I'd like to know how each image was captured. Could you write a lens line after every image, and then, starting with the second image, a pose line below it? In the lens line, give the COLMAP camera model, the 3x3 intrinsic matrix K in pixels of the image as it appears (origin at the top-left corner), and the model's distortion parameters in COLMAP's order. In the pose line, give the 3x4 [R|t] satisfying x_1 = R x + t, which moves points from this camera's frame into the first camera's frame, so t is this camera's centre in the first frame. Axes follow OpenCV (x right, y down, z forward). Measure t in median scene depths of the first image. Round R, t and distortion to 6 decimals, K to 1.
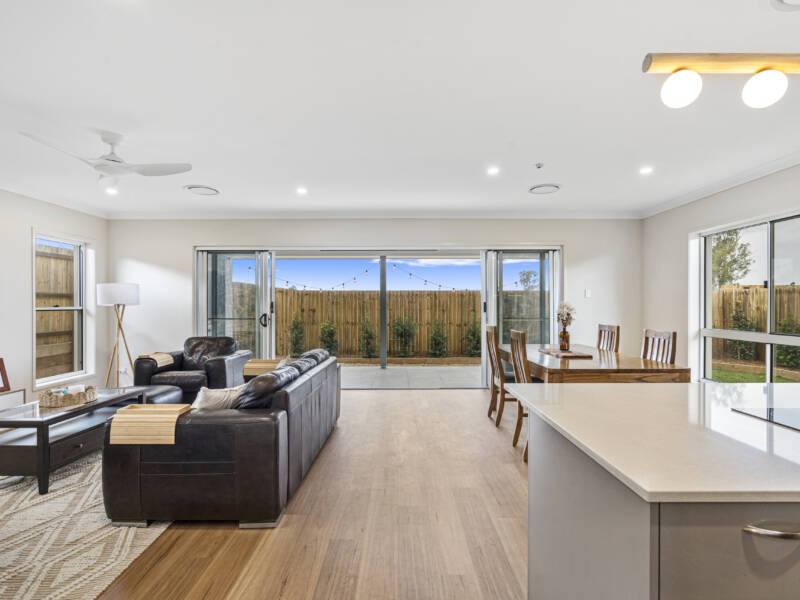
lens RADIAL K [[410.5, 0, 400.4], [0, 410.5, 302.3], [0, 0, 1]] dist [-0.003596, -0.000465]
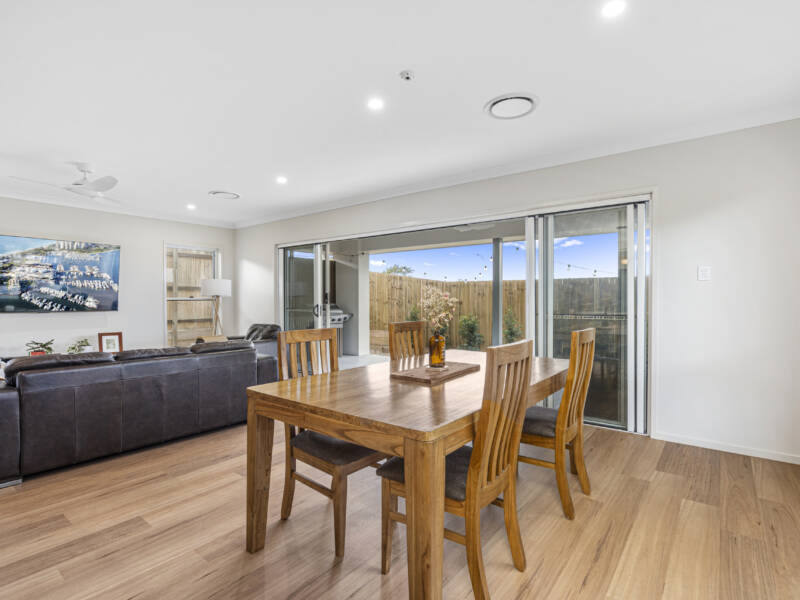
lens RADIAL K [[410.5, 0, 400.4], [0, 410.5, 302.3], [0, 0, 1]] dist [-0.003596, -0.000465]
pose [[0.786992, 0.007254, -0.616921, 0.762780], [0.003234, 0.999869, 0.015882, 0.010590], [0.616955, -0.014494, 0.786865, 0.511678]]
